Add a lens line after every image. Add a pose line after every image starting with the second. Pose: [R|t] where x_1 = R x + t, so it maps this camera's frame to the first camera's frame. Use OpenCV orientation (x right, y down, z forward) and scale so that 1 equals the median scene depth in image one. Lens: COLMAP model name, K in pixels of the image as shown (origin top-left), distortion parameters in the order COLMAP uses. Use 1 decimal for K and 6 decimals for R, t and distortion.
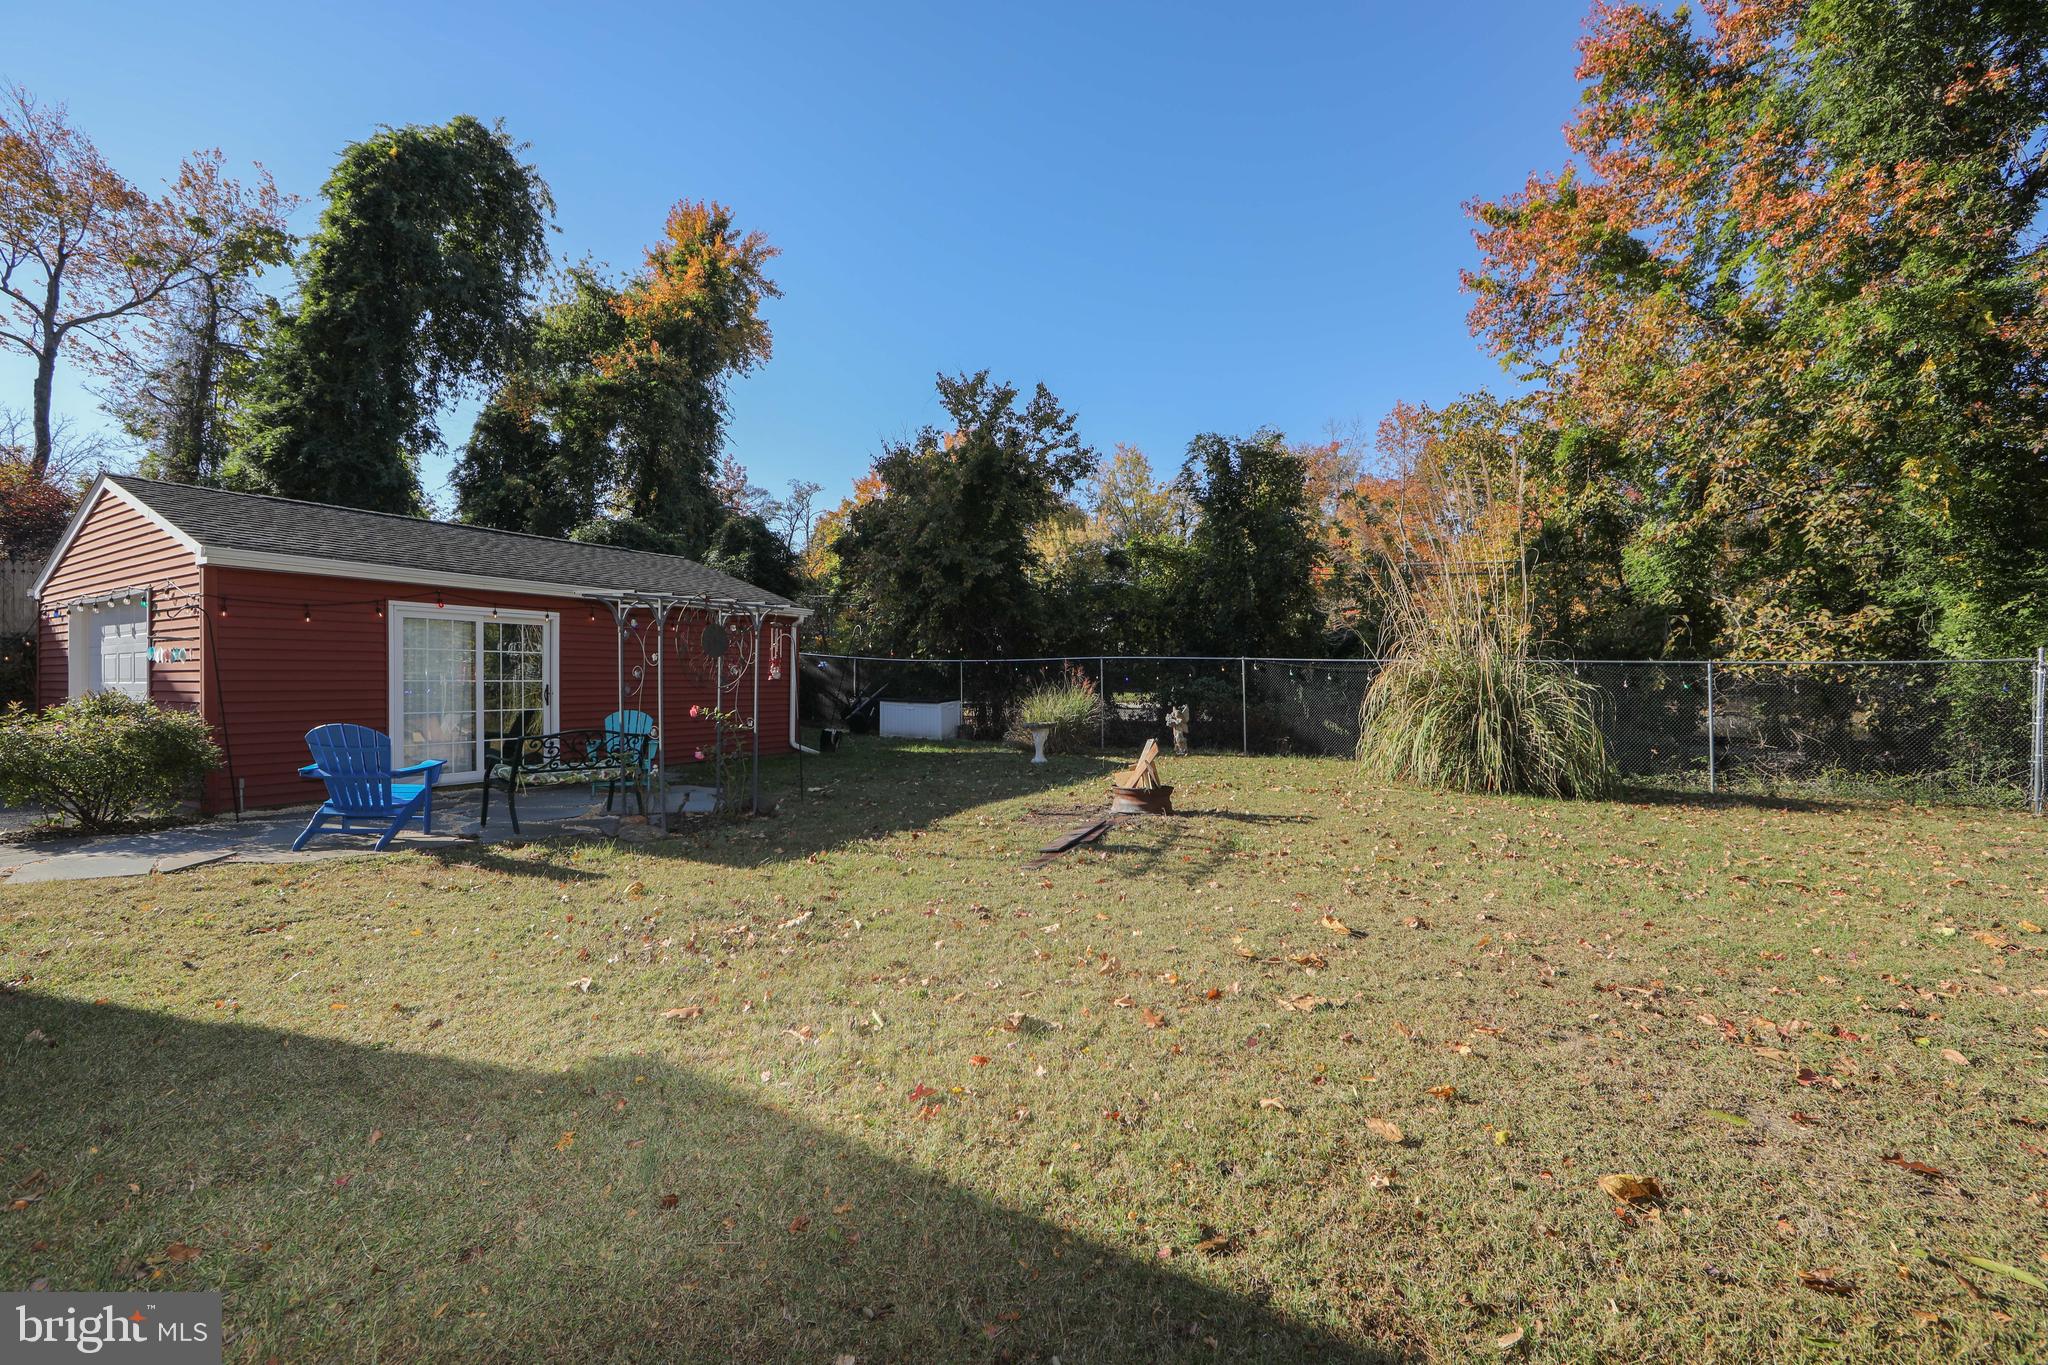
lens RADIAL K [[809.4, 0, 1023.4], [0, 809.4, 680.9], [0, 0, 1]] dist [-0.007039, 0.000994]
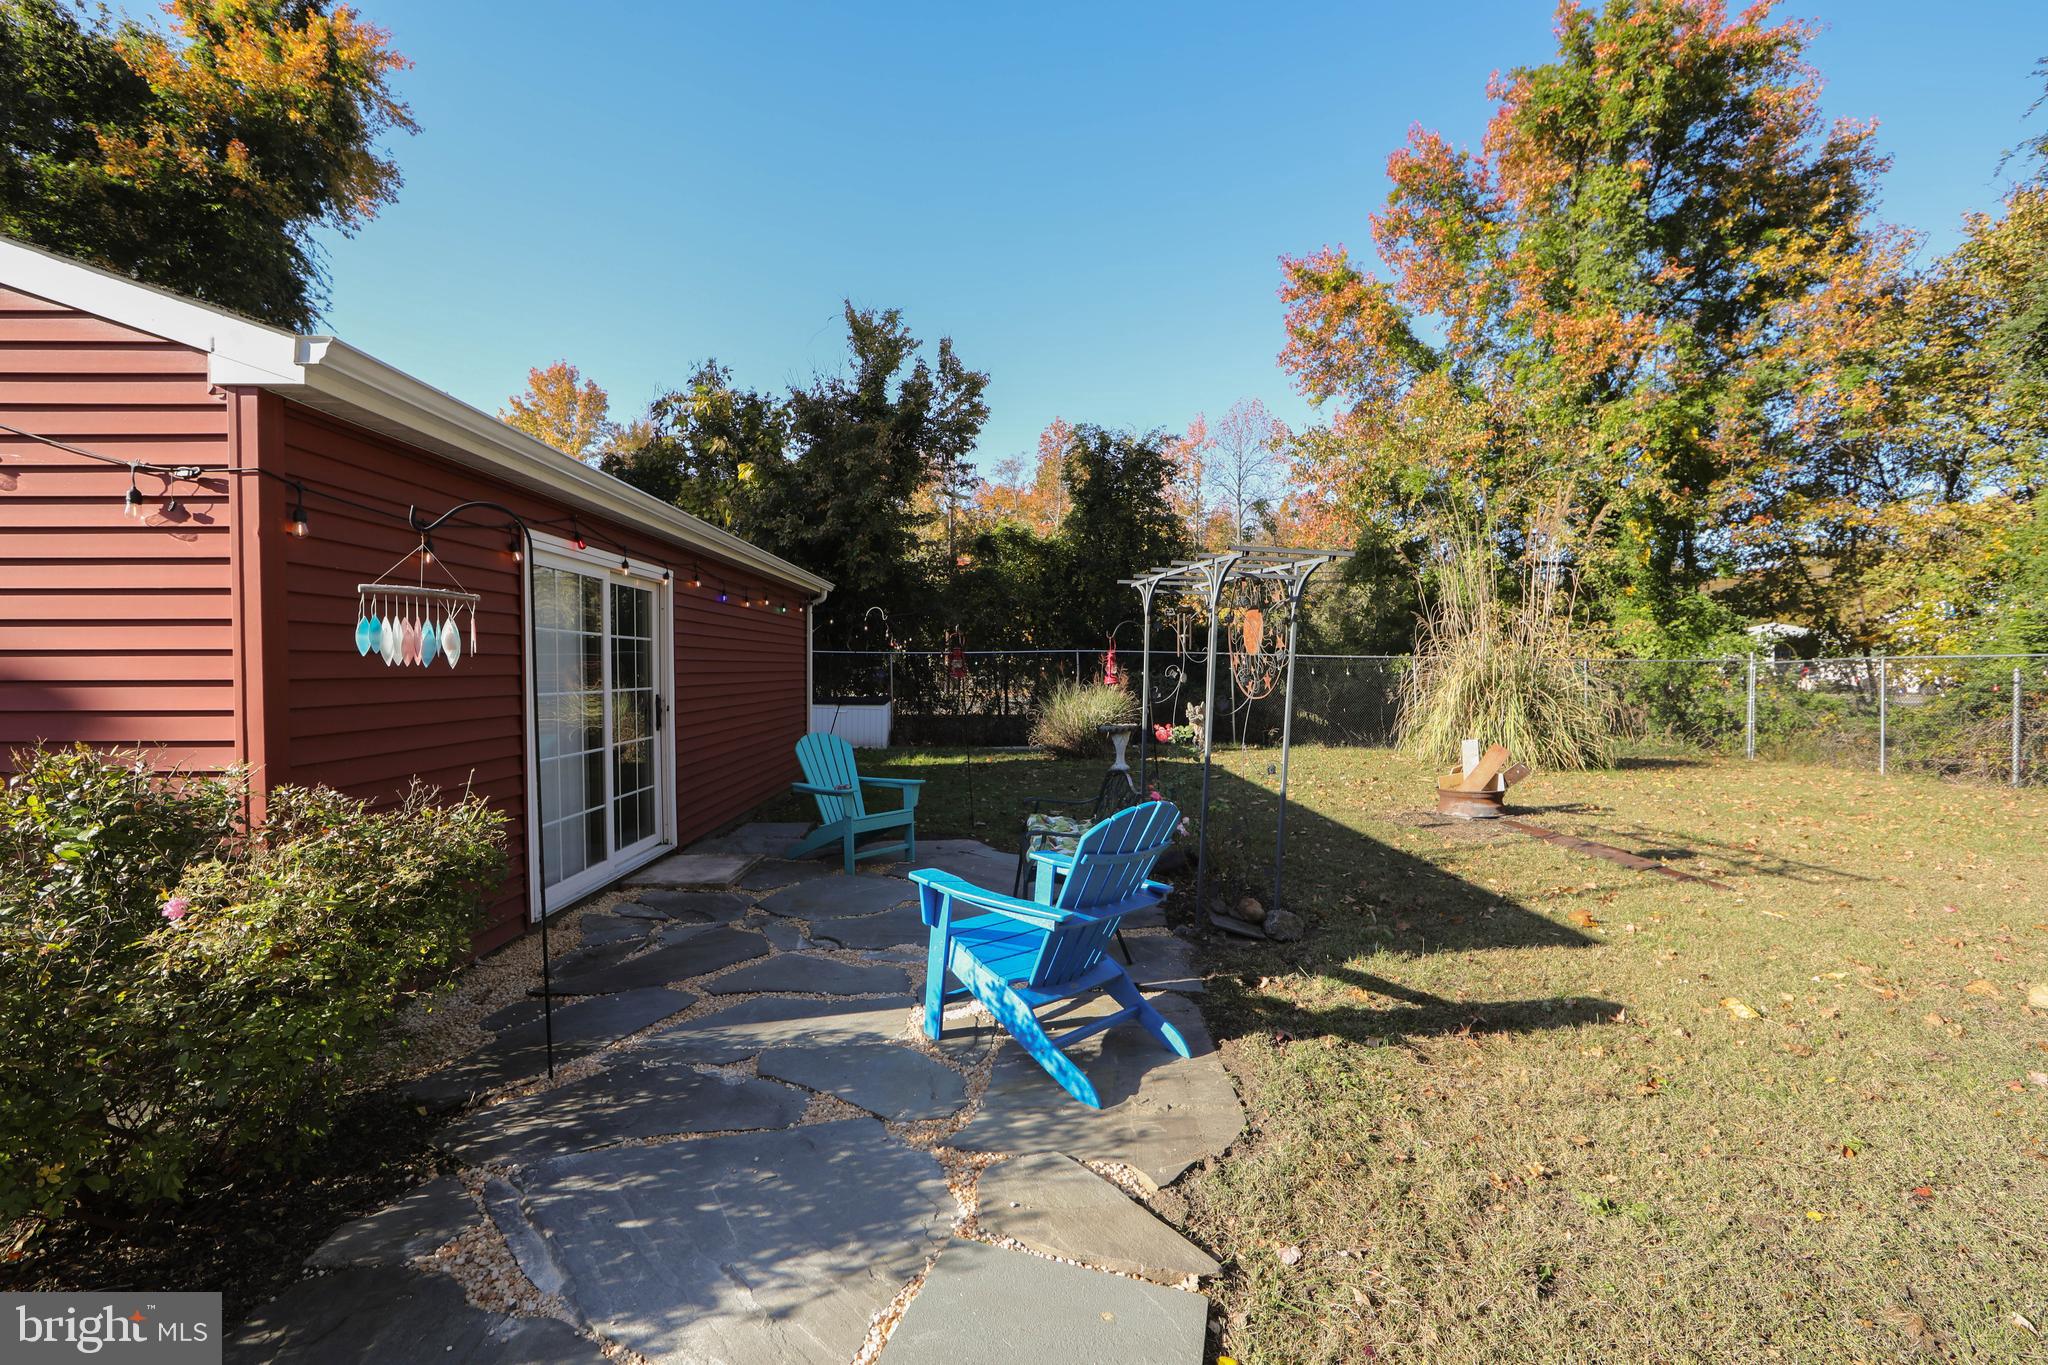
lens RADIAL K [[809.4, 0, 1021.4], [0, 809.4, 681.8], [0, 0, 1]] dist [-0.007039, 0.000994]
pose [[0.854007, -0.011306, 0.520139, -0.344352], [0.004100, 0.999879, 0.015003, -0.005607], [-0.520246, -0.010680, 0.853950, 0.184715]]
